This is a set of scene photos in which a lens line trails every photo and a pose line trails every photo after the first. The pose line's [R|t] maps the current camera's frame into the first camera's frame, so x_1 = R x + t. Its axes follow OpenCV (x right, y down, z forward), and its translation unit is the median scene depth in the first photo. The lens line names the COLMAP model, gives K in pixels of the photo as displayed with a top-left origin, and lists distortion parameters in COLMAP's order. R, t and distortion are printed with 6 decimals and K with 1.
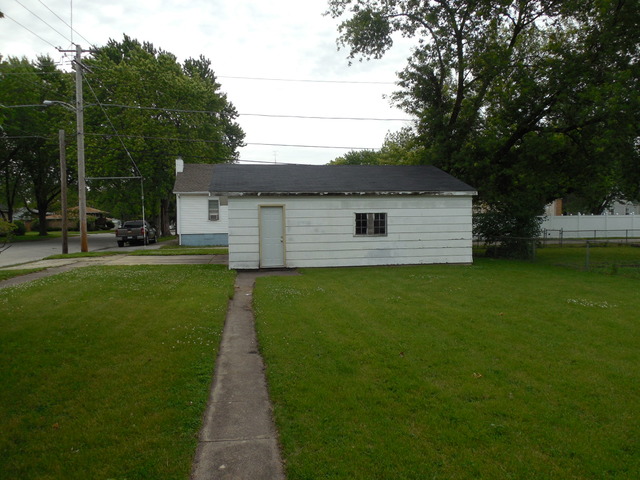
lens RADIAL K [[478.4, 0, 319.7], [0, 478.4, 240.8], [0, 0, 1]] dist [0.003739, 0.000534]
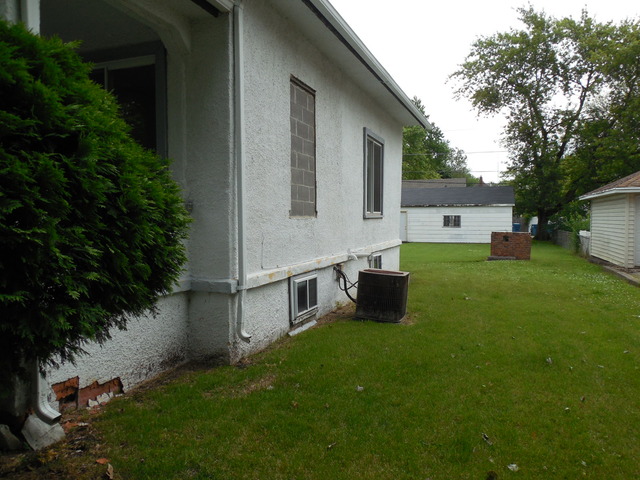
lens RADIAL K [[478.4, 0, 320.3], [0, 478.4, 240.5], [0, 0, 1]] dist [0.003739, 0.000534]
pose [[0.864057, 0.036226, -0.502089, 0.618169], [-0.031385, 0.999344, 0.018091, 0.024388], [0.502414, 0.000126, 0.864627, -0.927438]]
